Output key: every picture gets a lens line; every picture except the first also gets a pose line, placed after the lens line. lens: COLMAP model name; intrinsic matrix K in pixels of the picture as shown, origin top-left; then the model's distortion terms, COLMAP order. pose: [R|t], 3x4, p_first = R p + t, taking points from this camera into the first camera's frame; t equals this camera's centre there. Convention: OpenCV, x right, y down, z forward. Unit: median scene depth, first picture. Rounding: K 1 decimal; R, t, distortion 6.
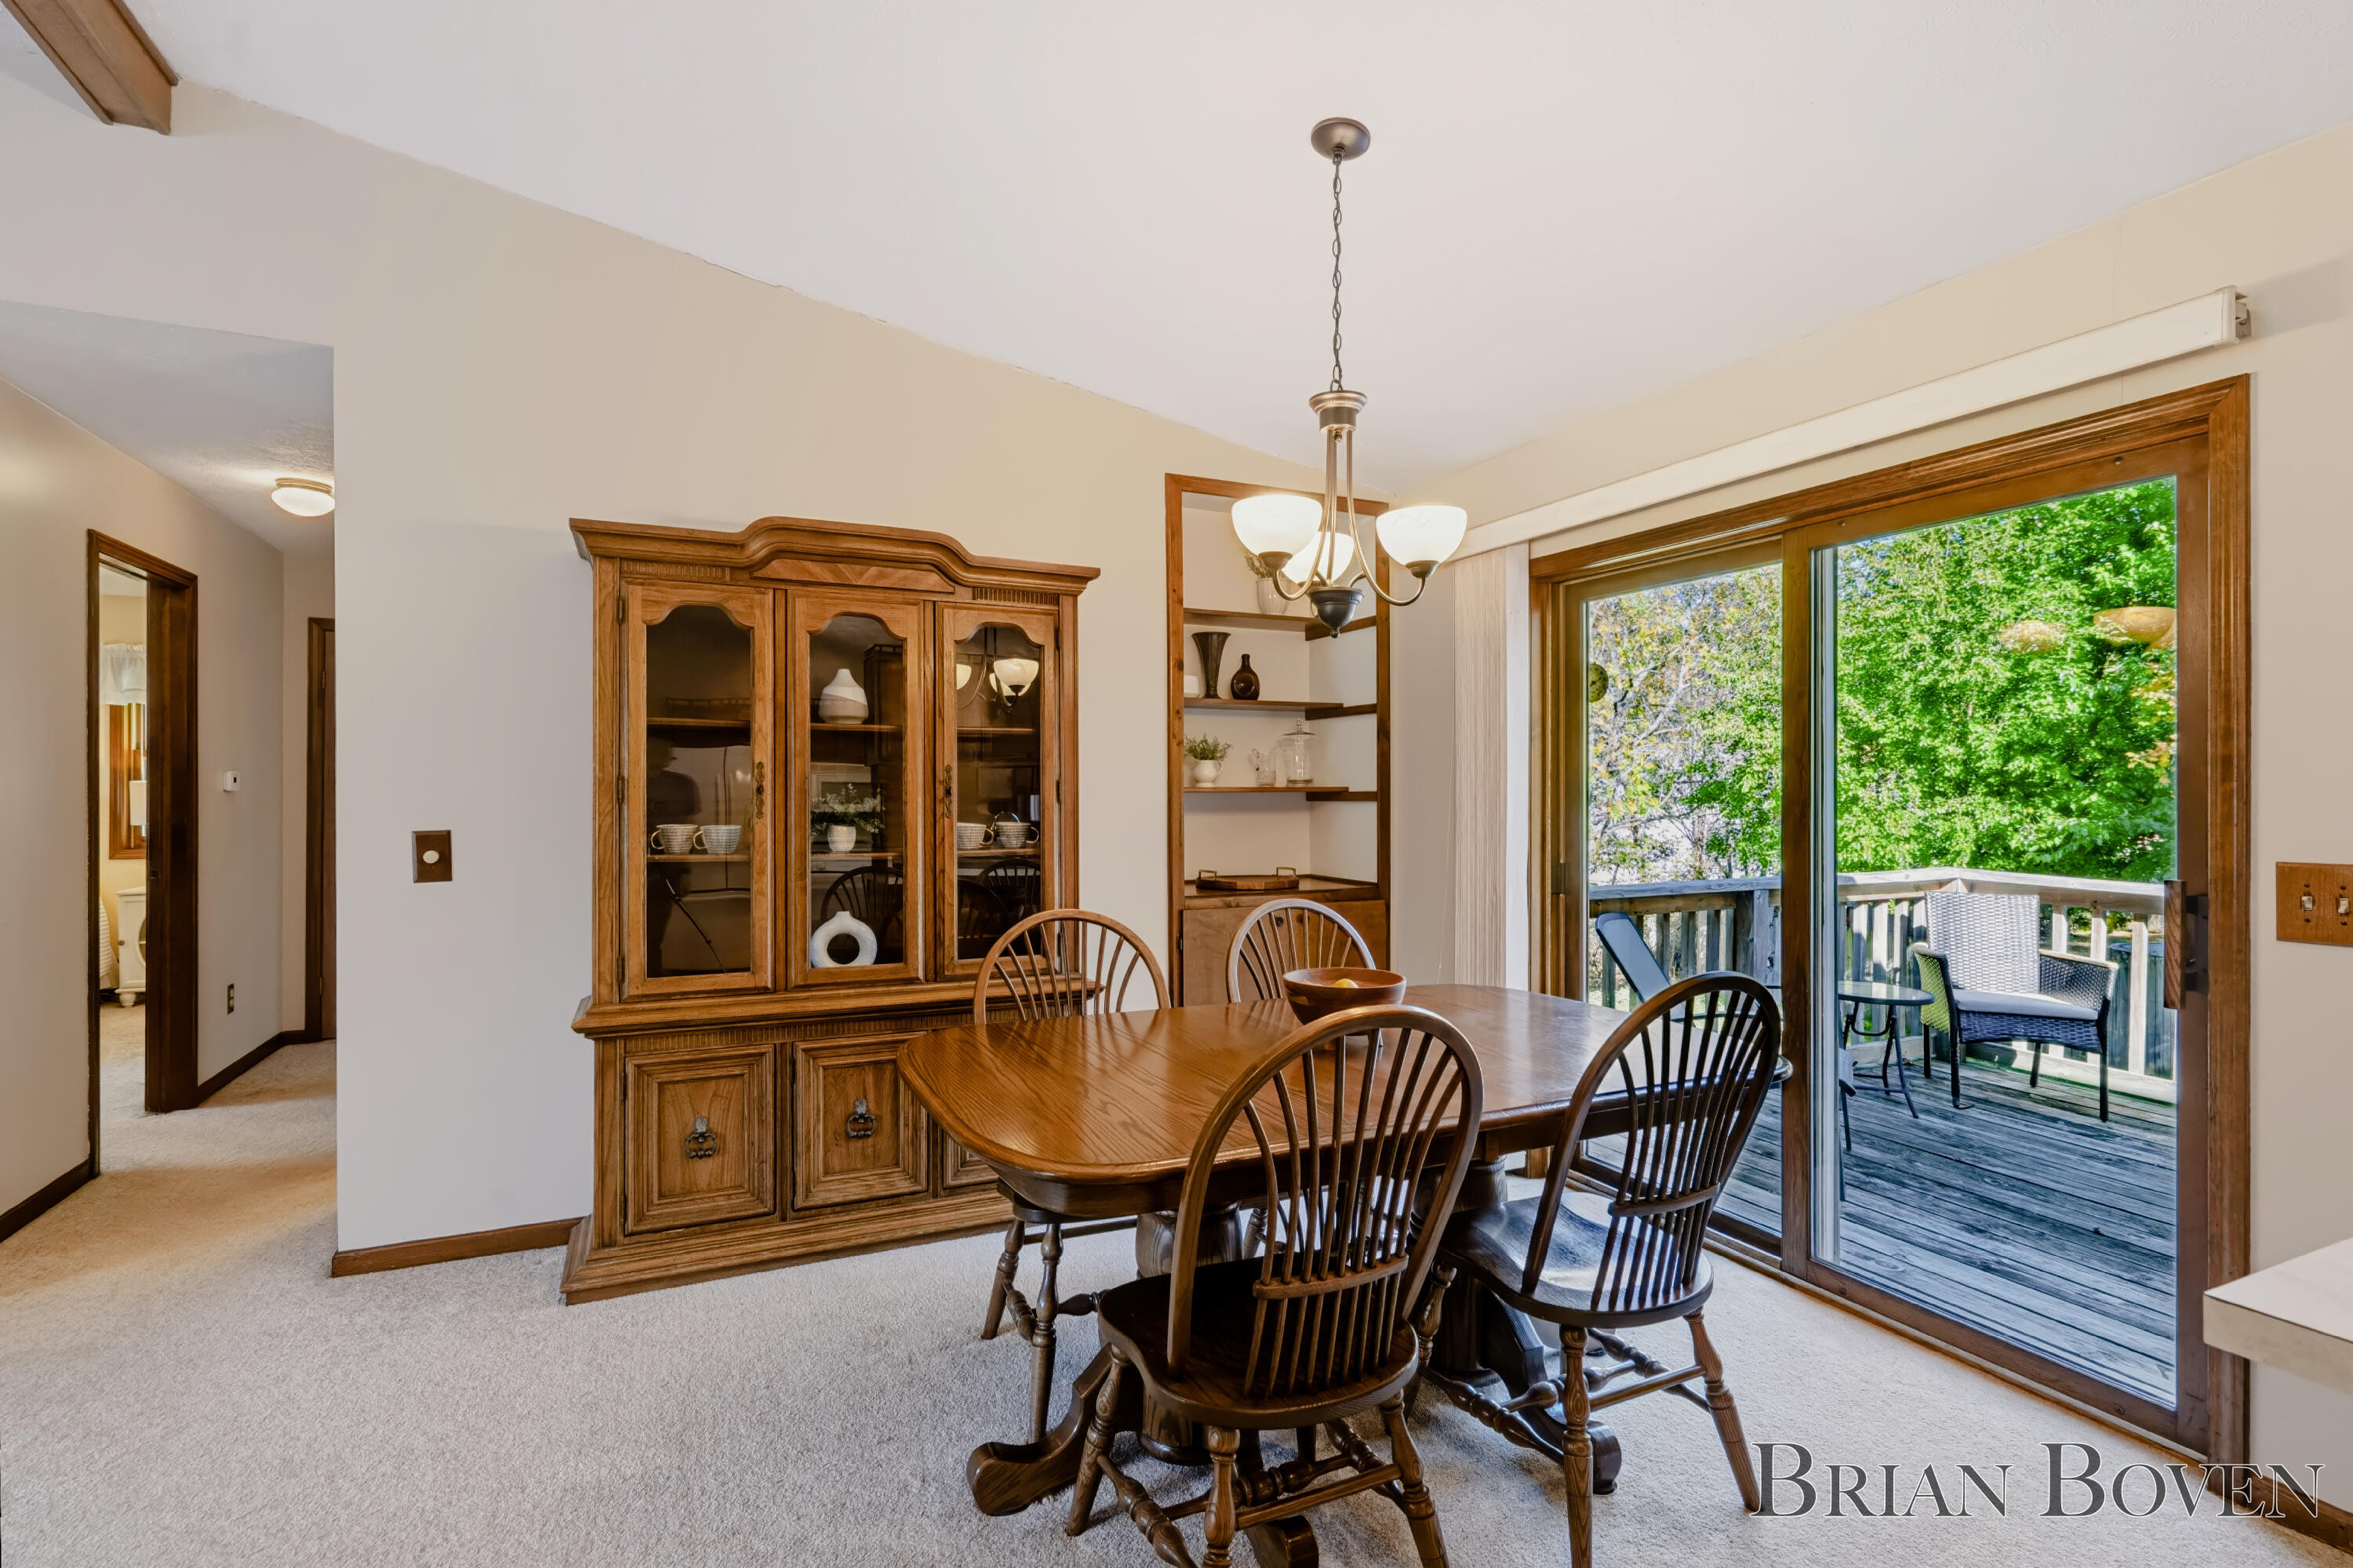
lens RADIAL K [[1076.0, 0, 1164.7], [0, 1076.0, 821.2], [0, 0, 1]] dist [-0.001737, 0.001982]
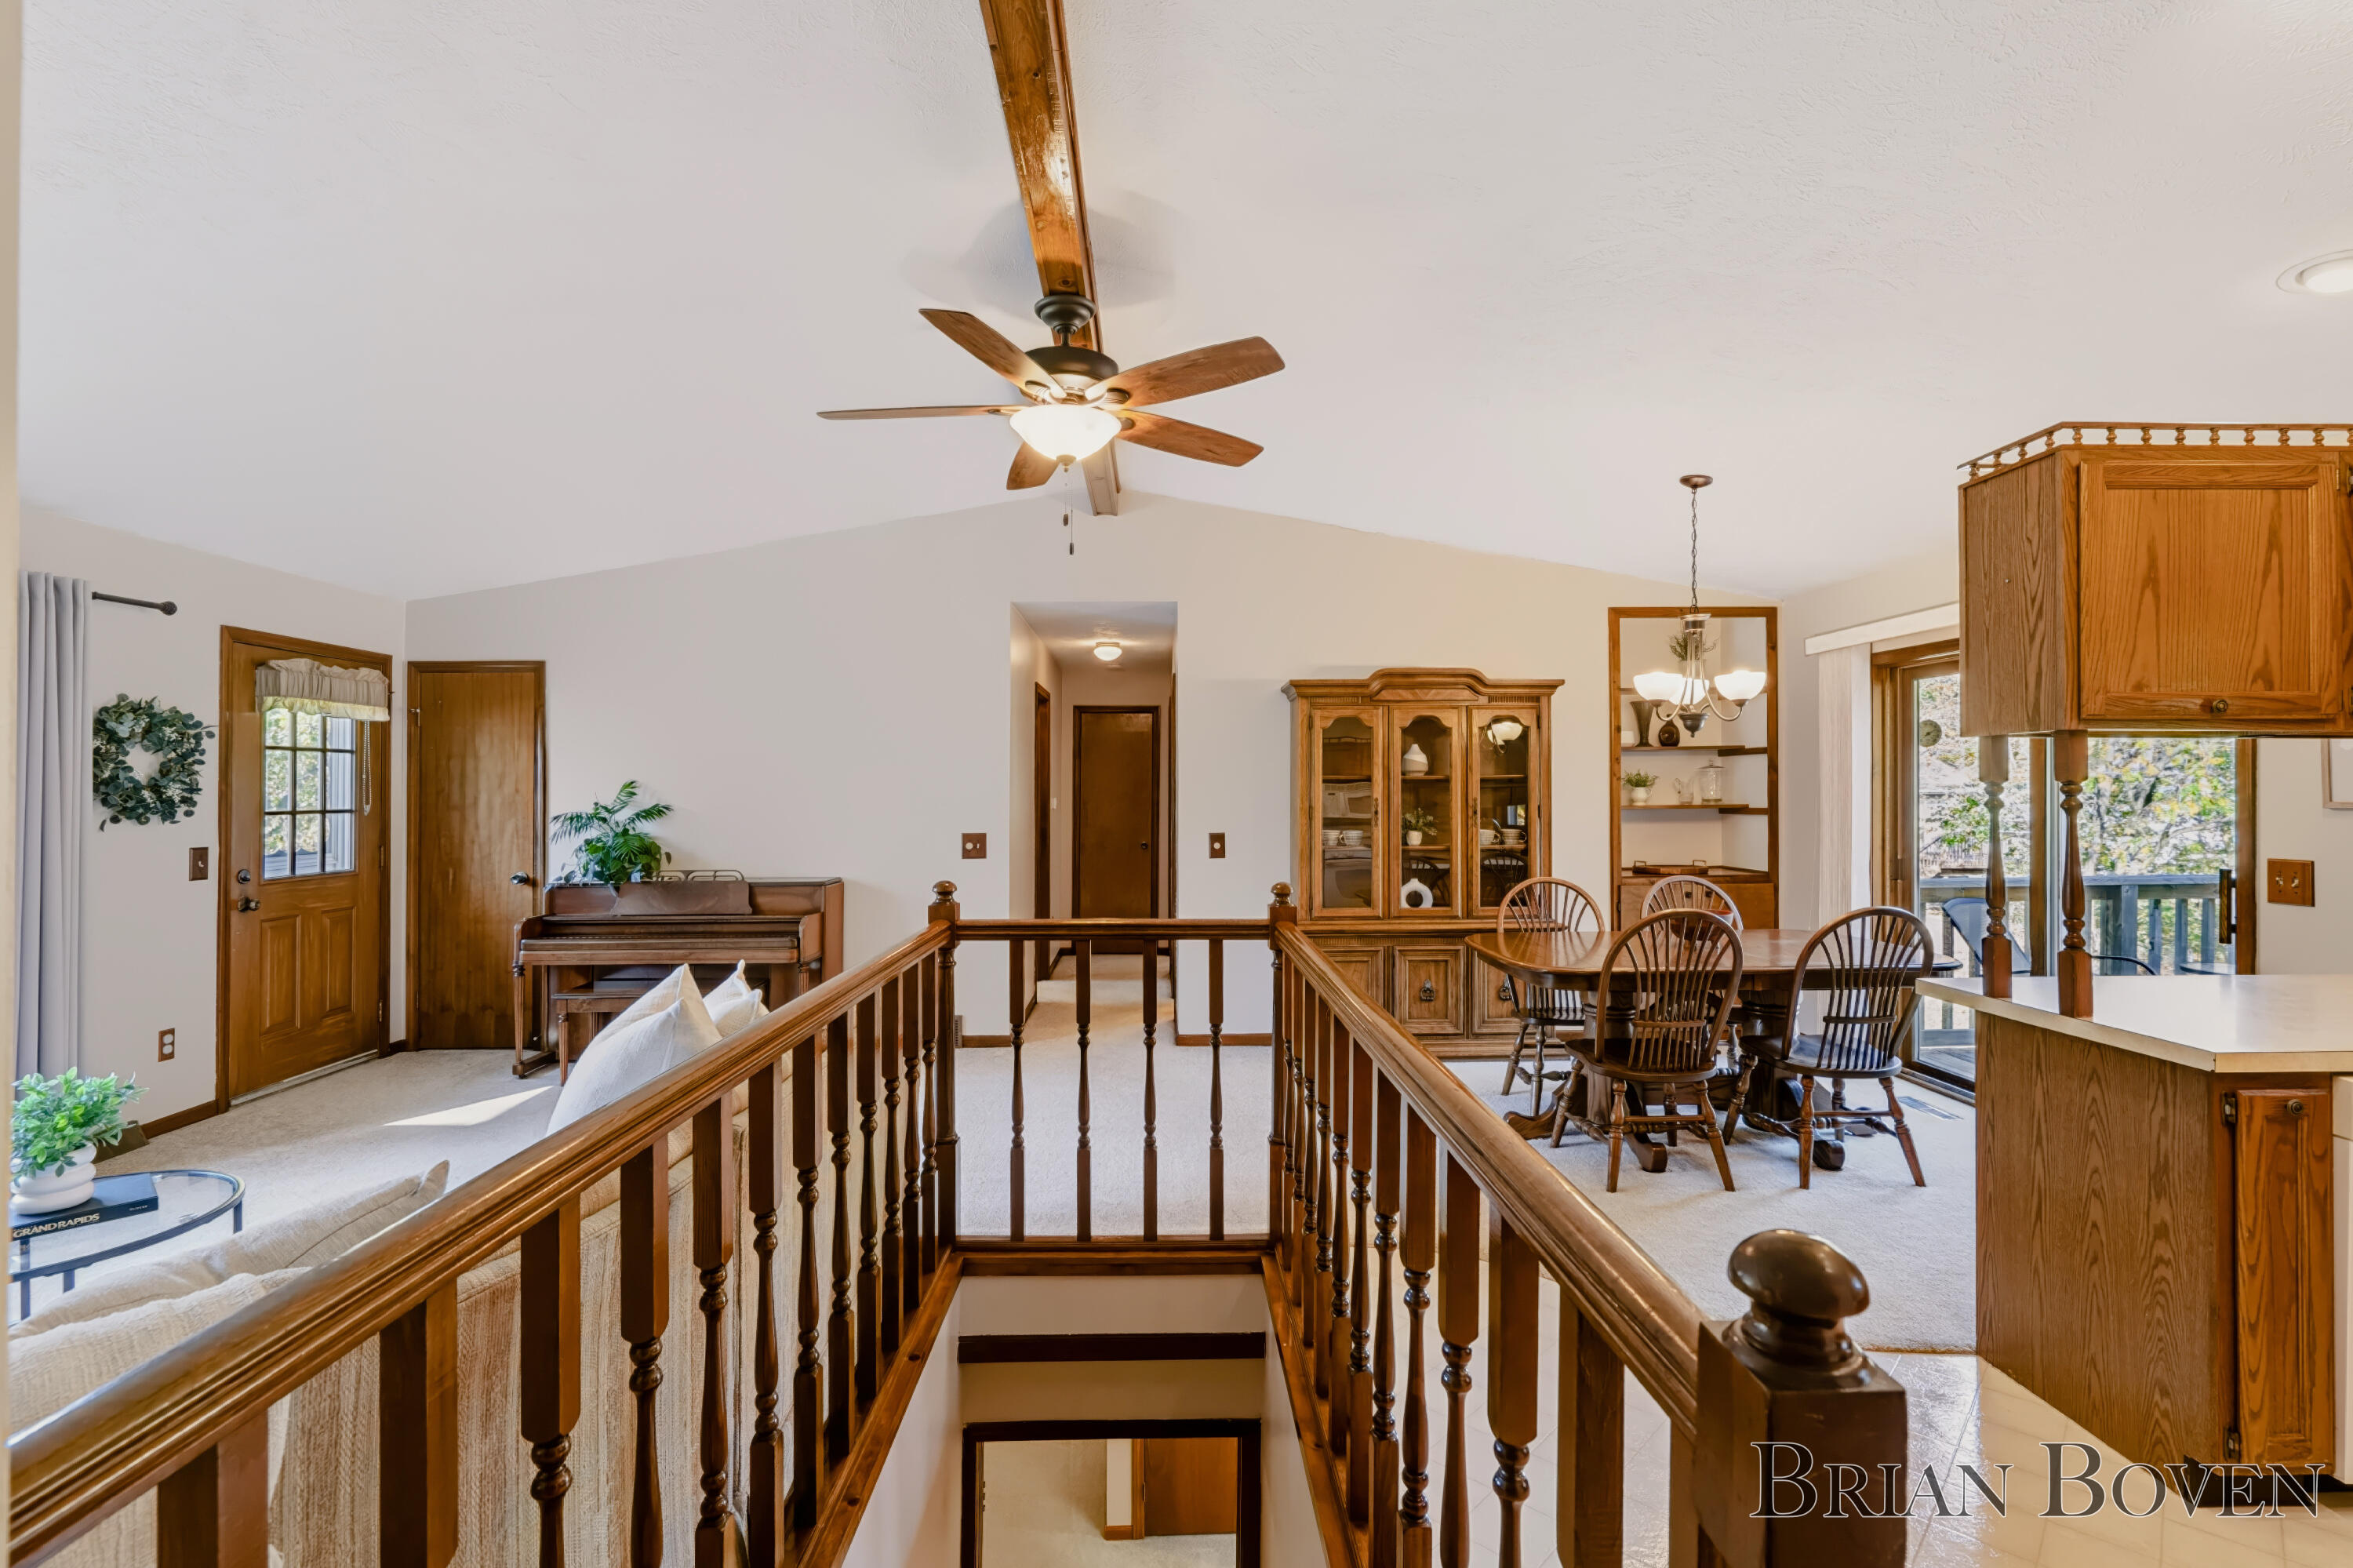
lens RADIAL K [[1076.0, 0, 1183.3], [0, 1076.0, 804.9], [0, 0, 1]] dist [-0.001737, 0.001982]
pose [[0.920882, -0.003326, -0.389826, 0.052160], [-0.001600, 0.999923, -0.012313, -0.018110], [0.389837, 0.011962, 0.920806, -0.879524]]
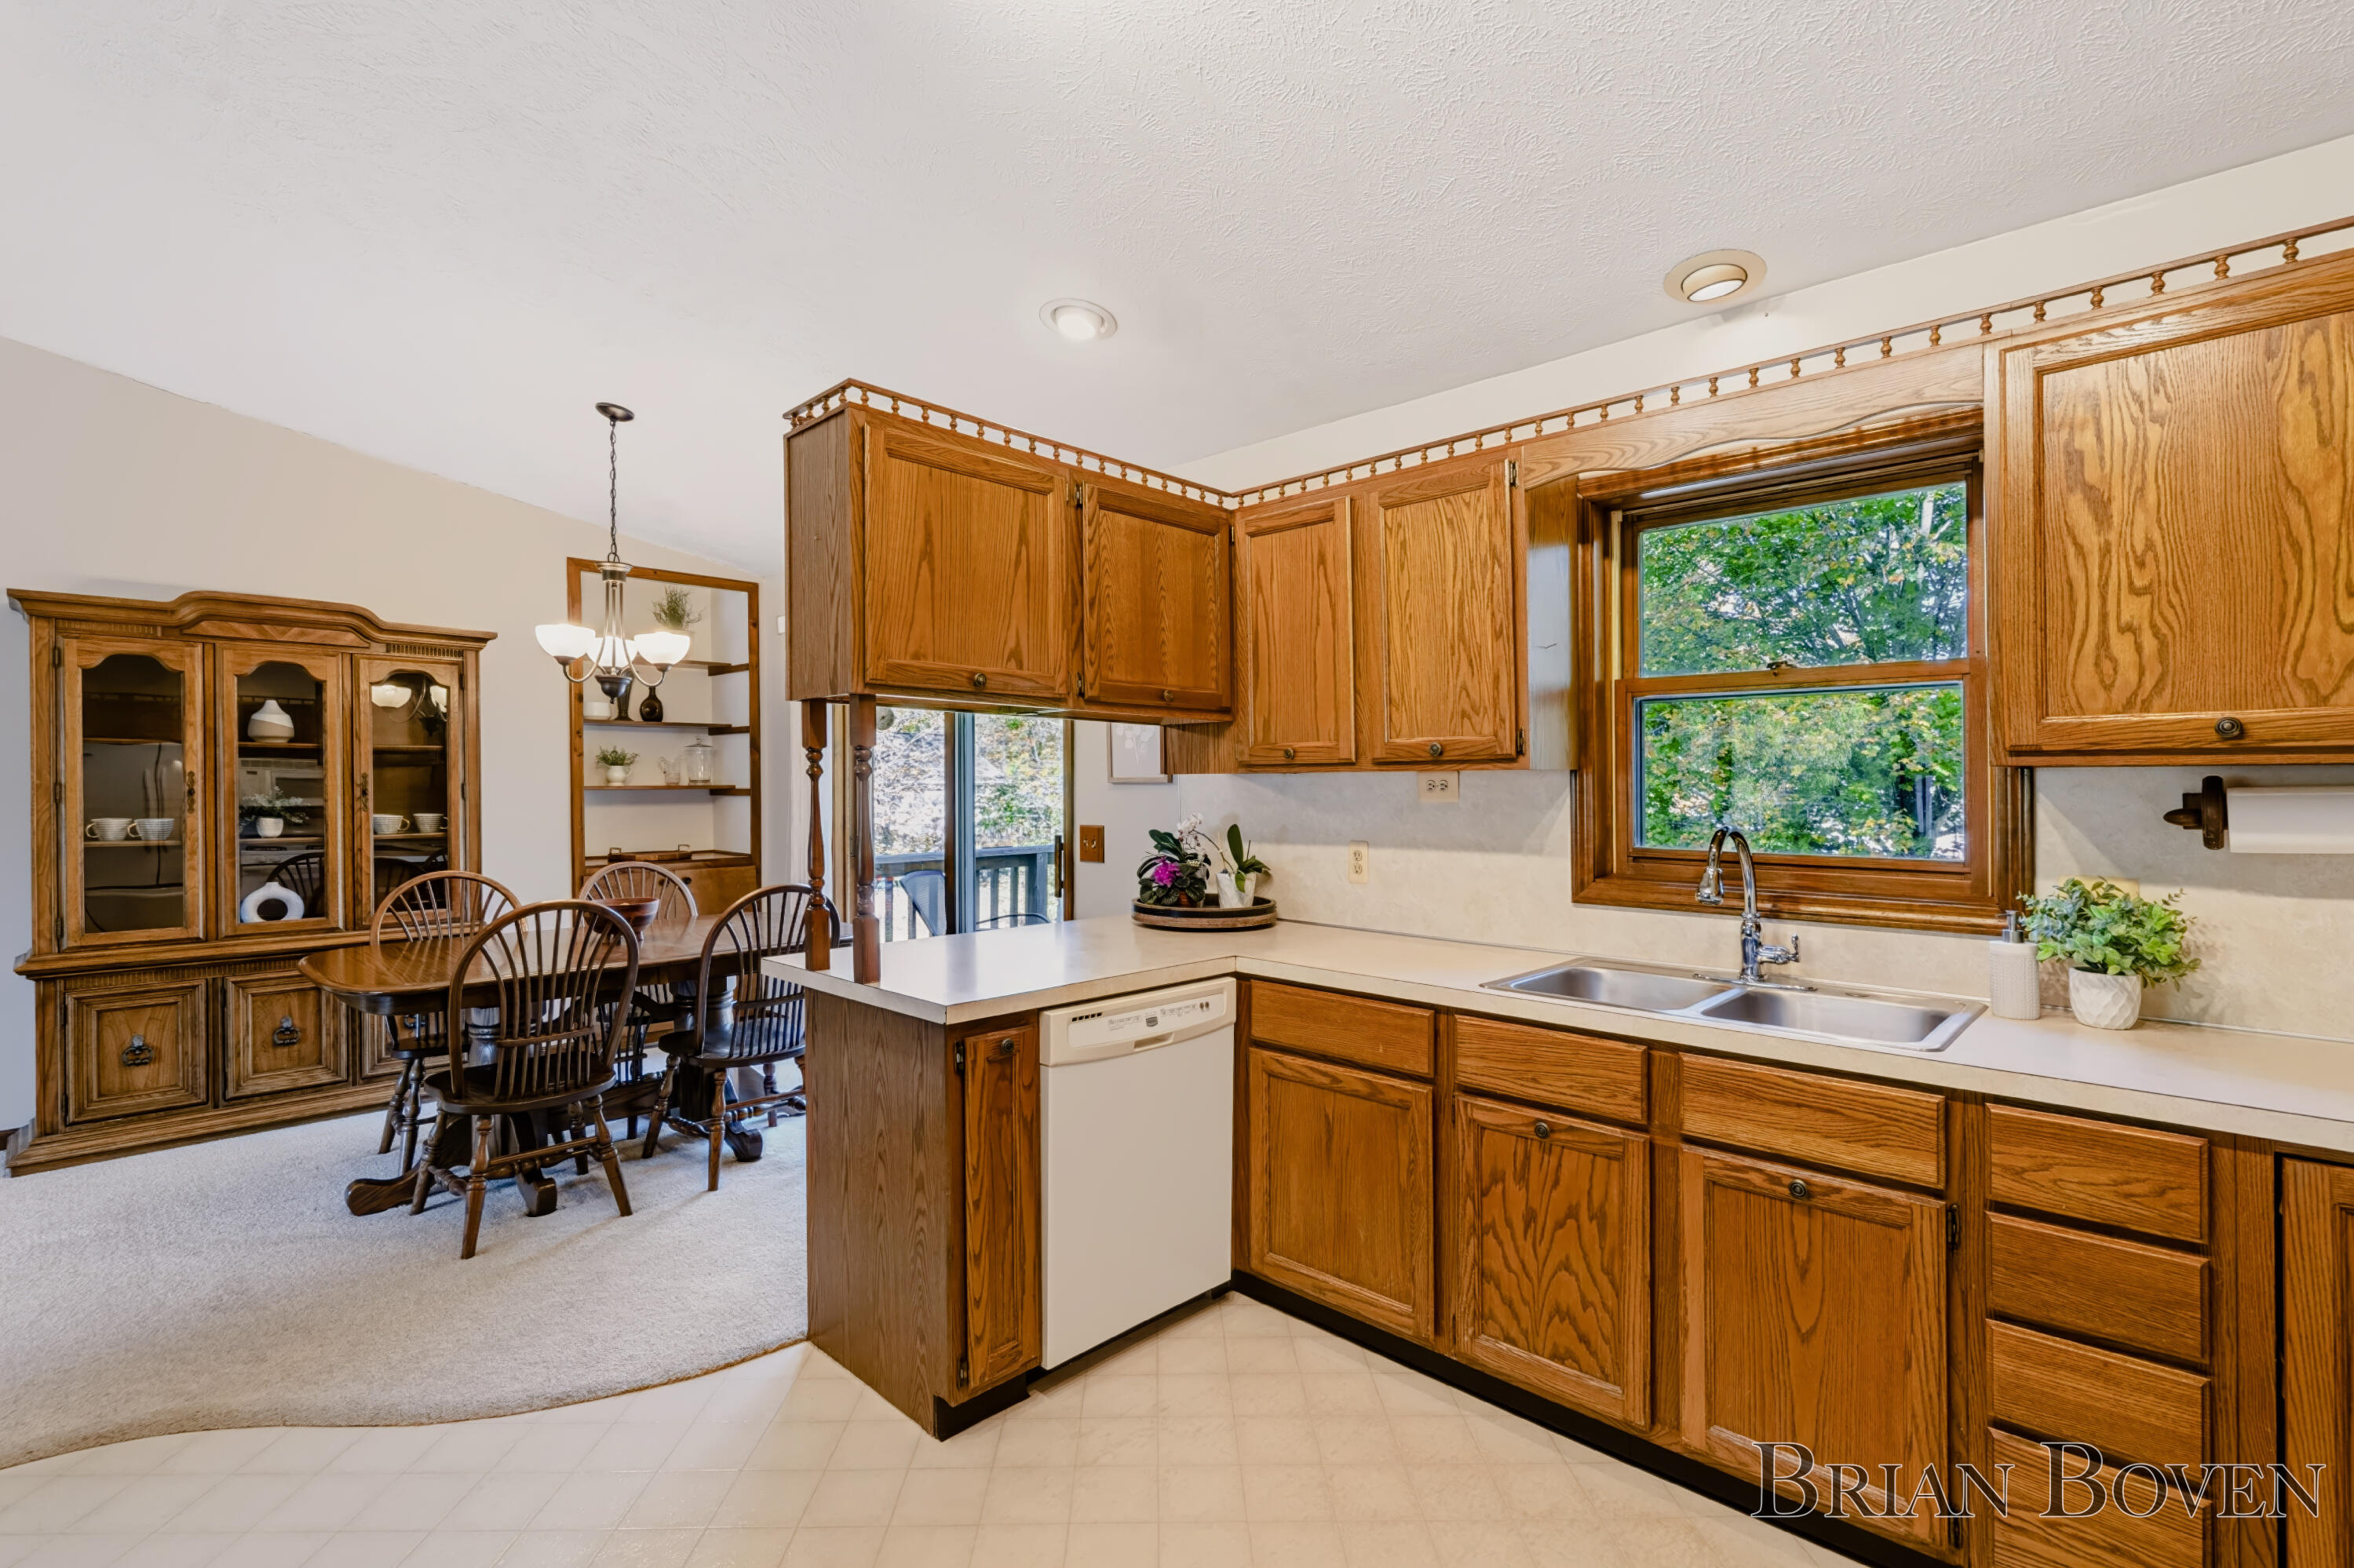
lens RADIAL K [[1076.3, 0, 1174.2], [0, 1076.3, 806.7], [0, 0, 1]] dist [-0.001737, 0.001982]
pose [[0.931929, -0.008846, 0.362533, 0.281812], [0.009259, 0.999957, 0.000600, 0.000070], [-0.362523, 0.002797, 0.931971, -0.702315]]
